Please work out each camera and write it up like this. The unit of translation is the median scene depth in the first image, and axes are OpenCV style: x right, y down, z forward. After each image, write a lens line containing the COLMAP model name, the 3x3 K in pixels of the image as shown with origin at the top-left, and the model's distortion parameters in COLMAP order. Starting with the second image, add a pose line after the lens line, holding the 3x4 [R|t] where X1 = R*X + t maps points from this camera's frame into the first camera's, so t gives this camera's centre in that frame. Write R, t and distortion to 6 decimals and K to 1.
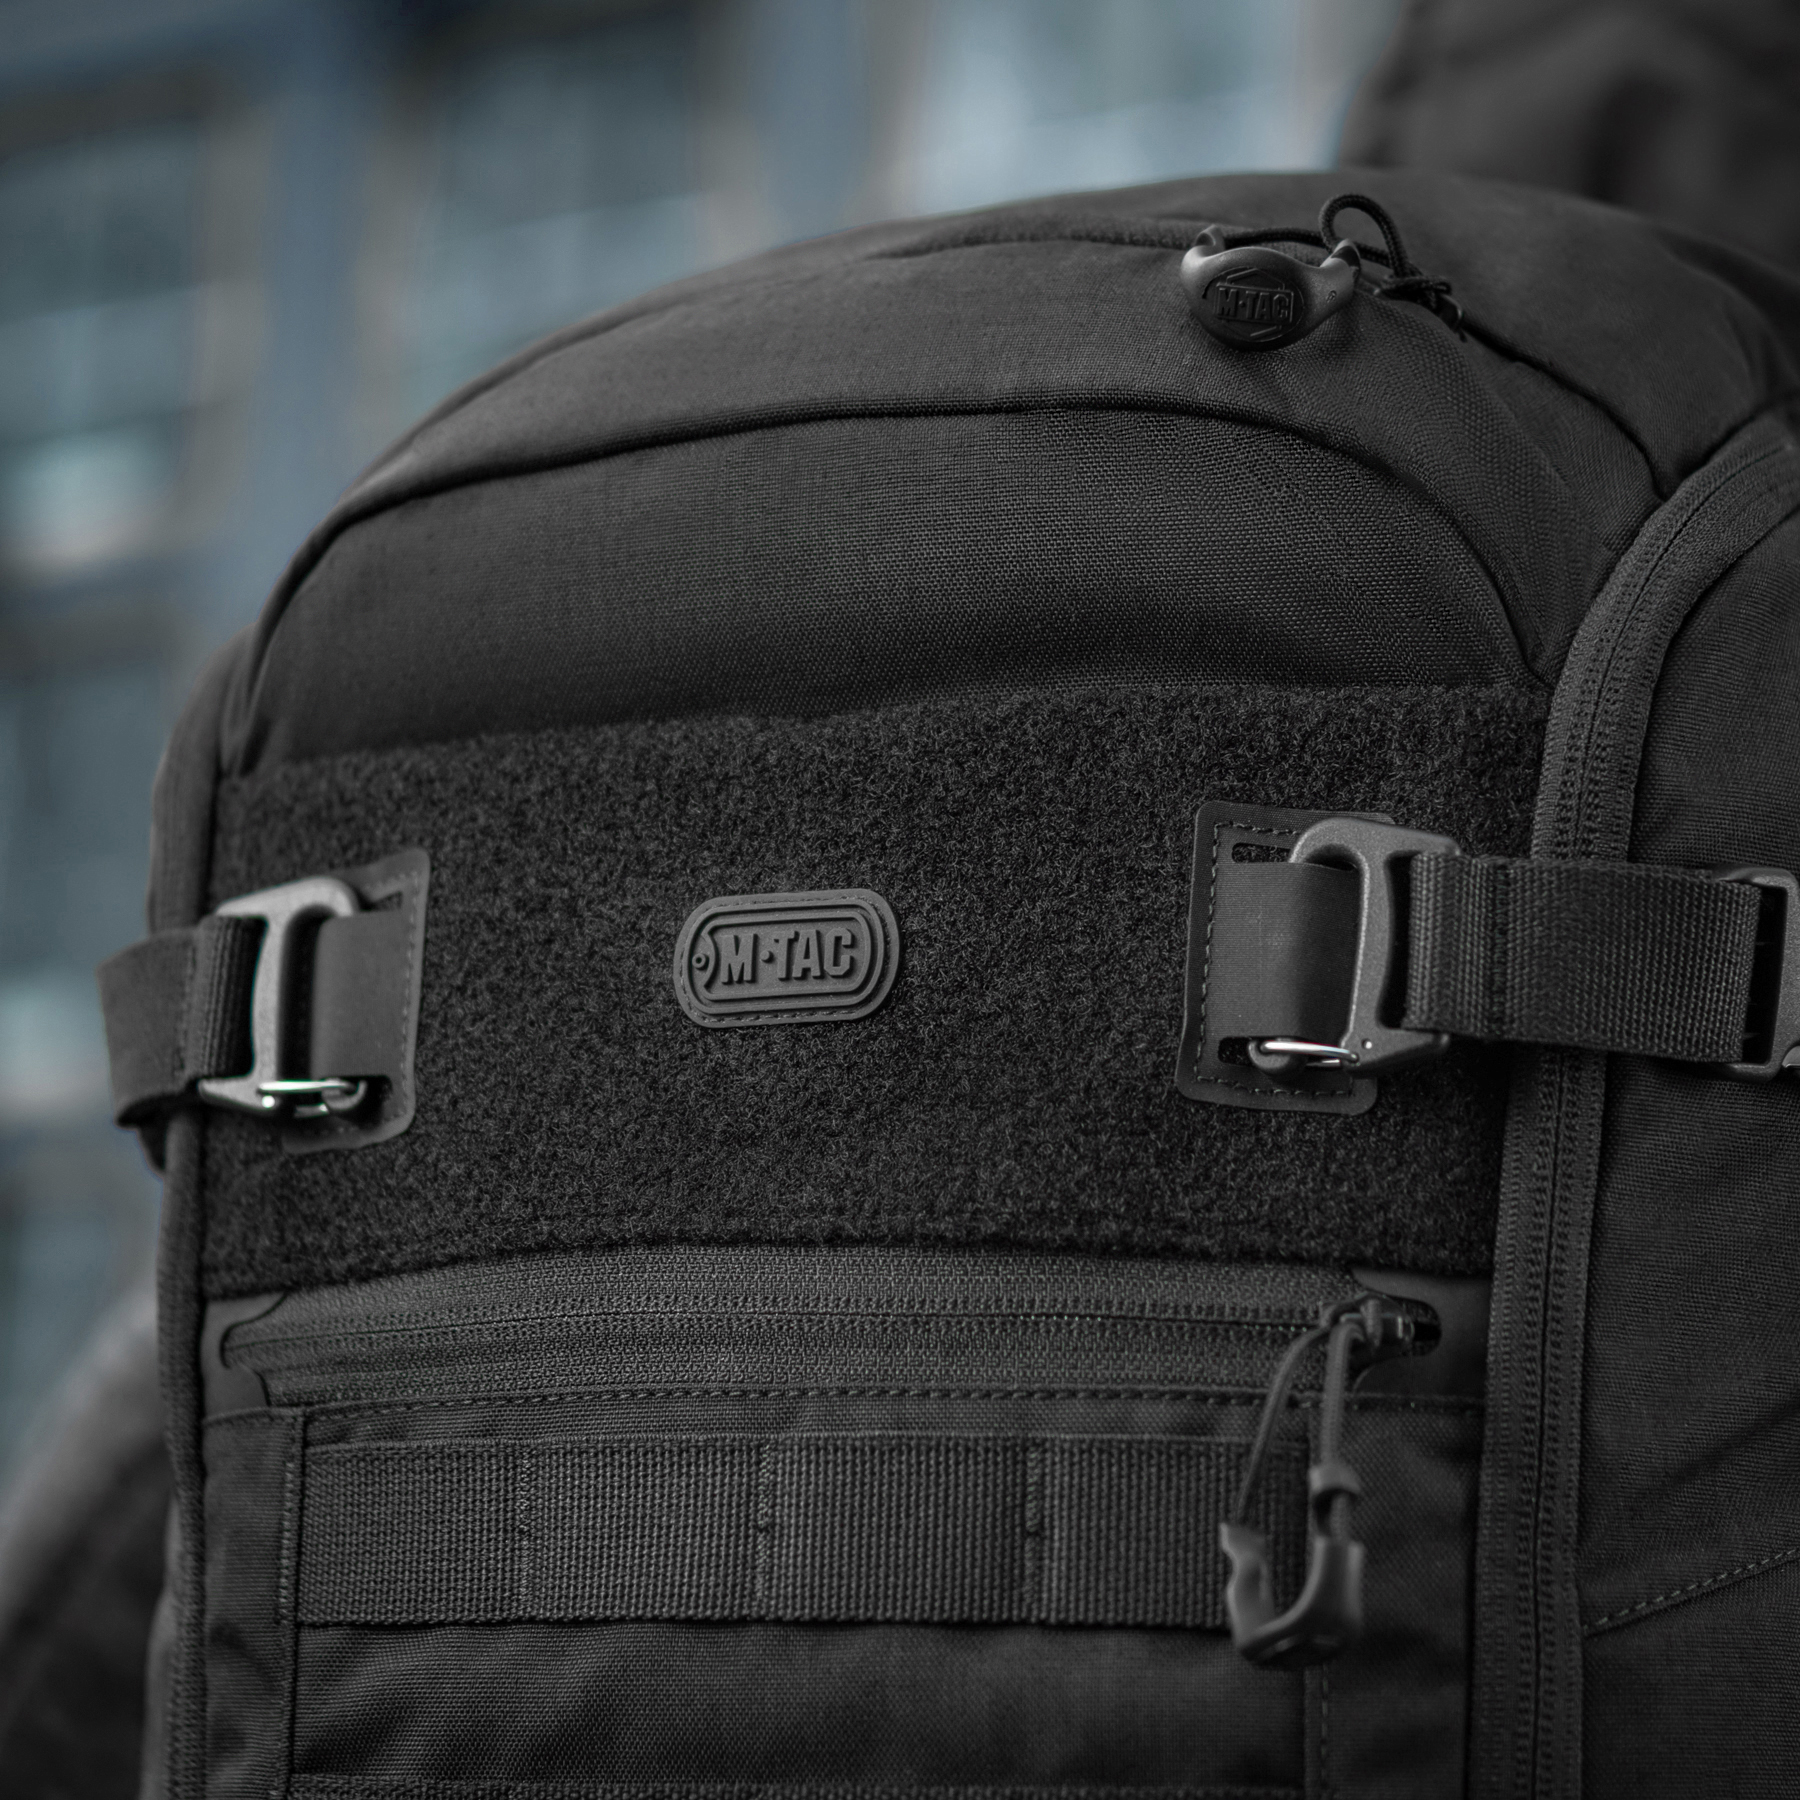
lens RADIAL K [[4881.4, 0, 900.0], [0, 4881.4, 900.0], [0, 0, 1]] dist [-0.068393, -1.162268]
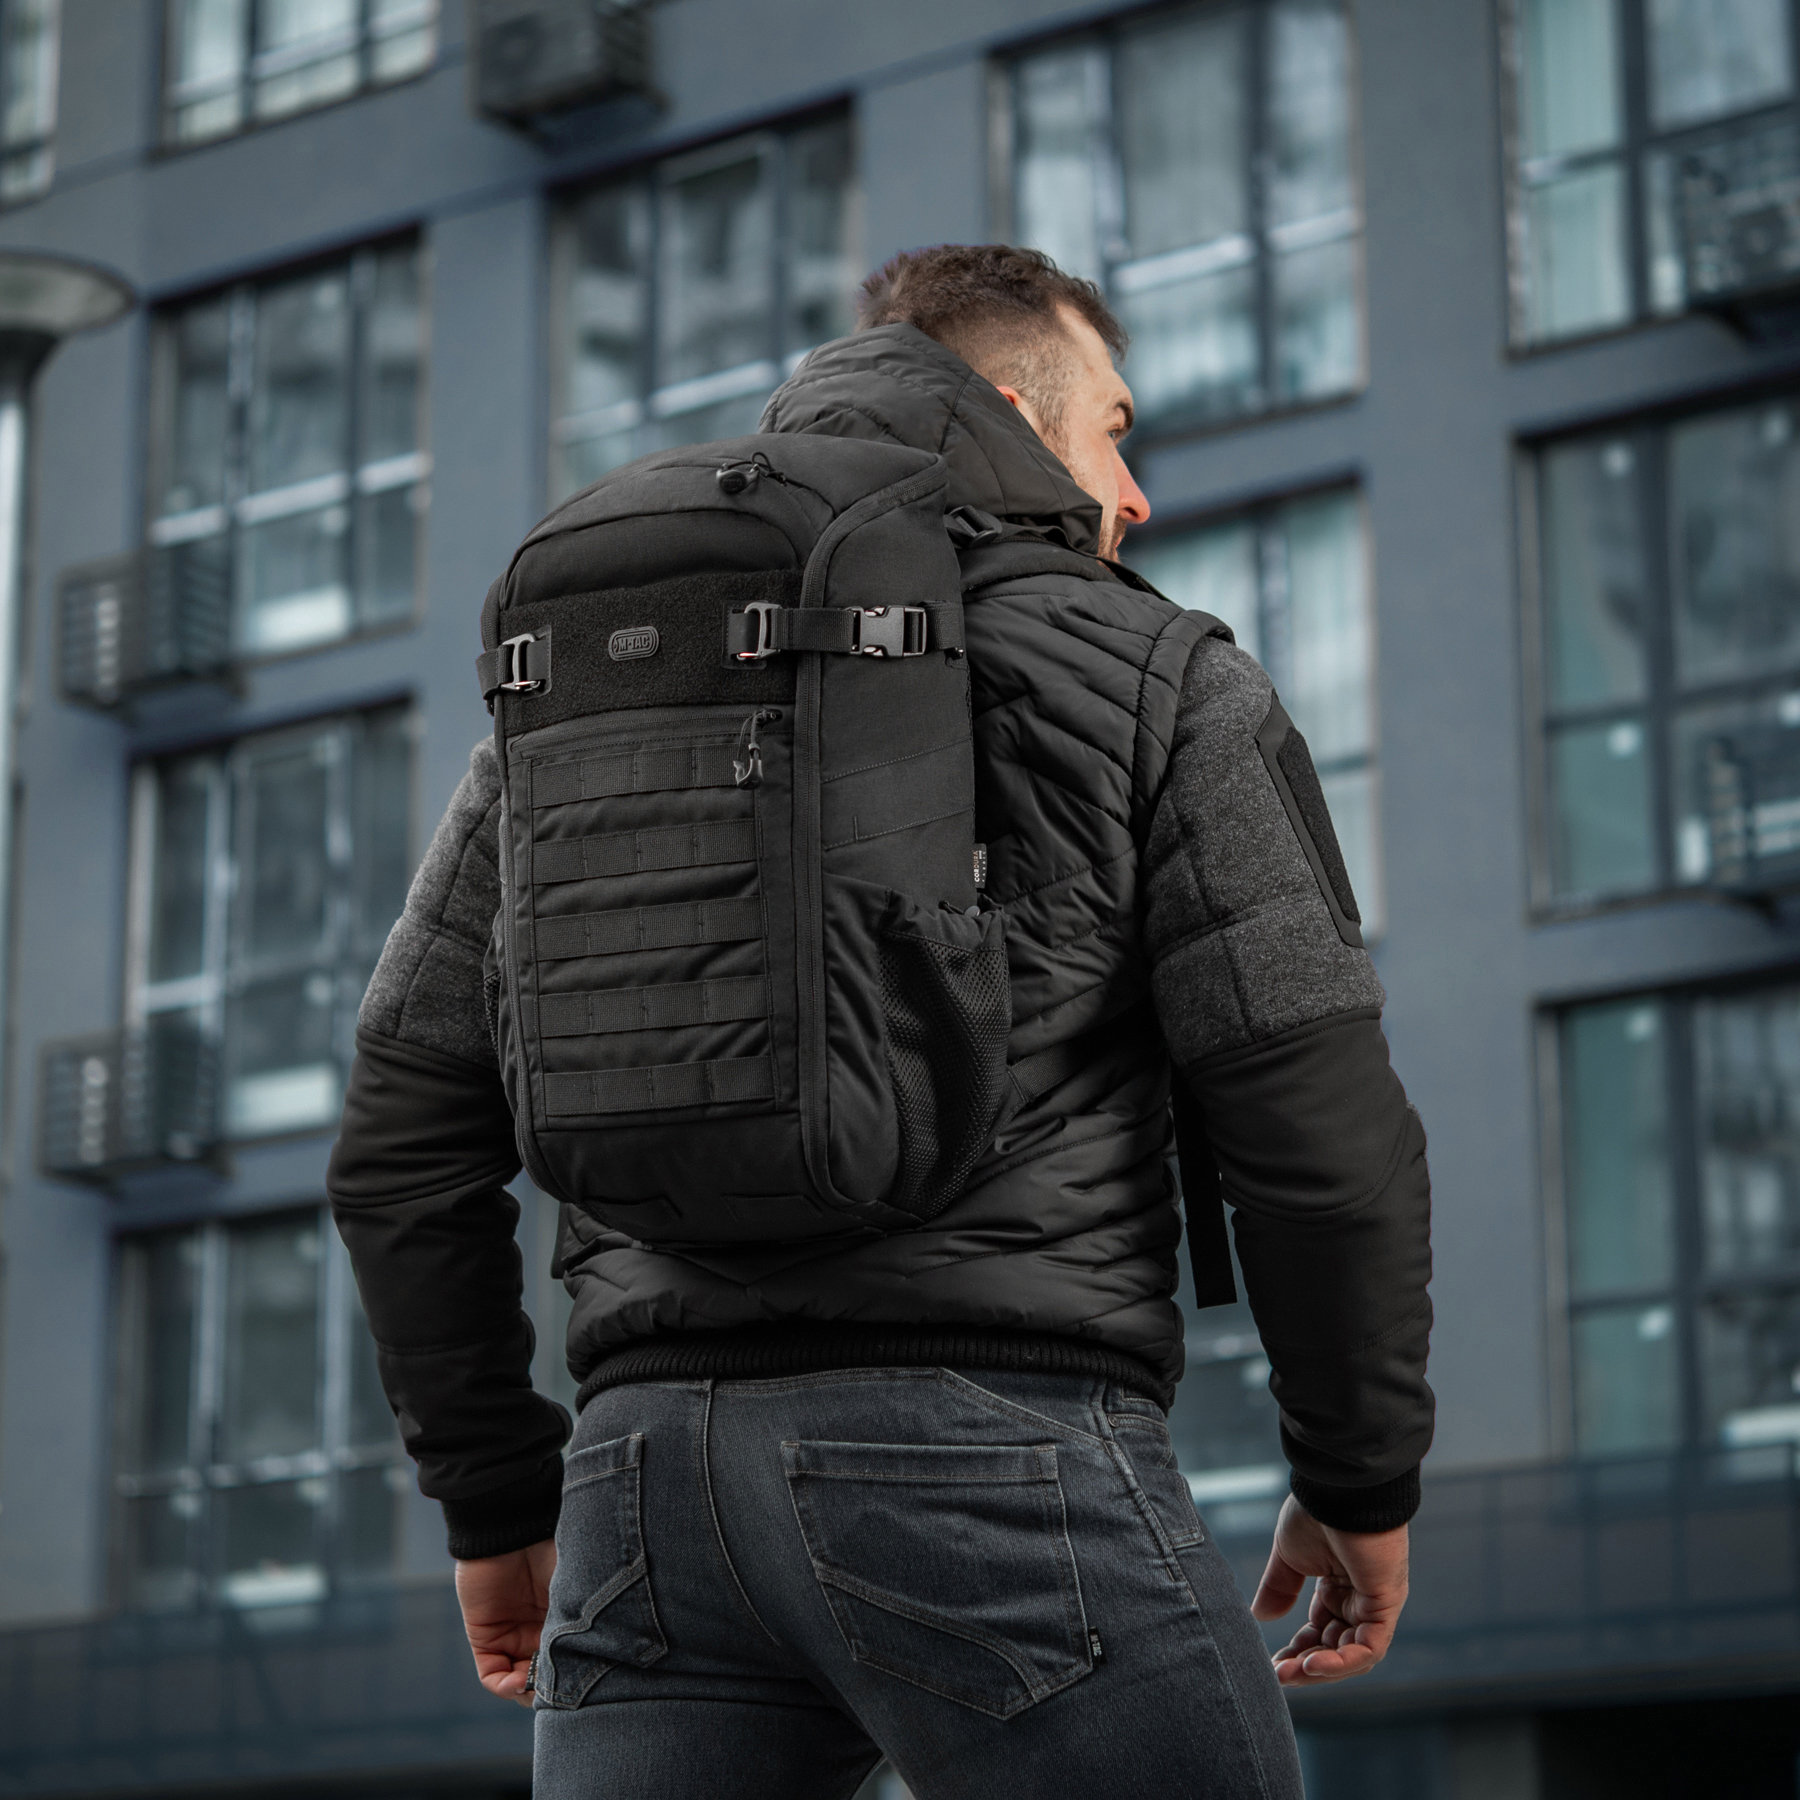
lens RADIAL K [[4881.4, 0, 900.0], [0, 4881.4, 900.0], [0, 0, 1]] dist [-0.068393, -1.162268]
pose [[0.995634, -0.066845, -0.065157, 0.475466], [0.069369, 0.996895, 0.037272, 0.093229], [0.062464, -0.041629, 0.997179, -3.284043]]
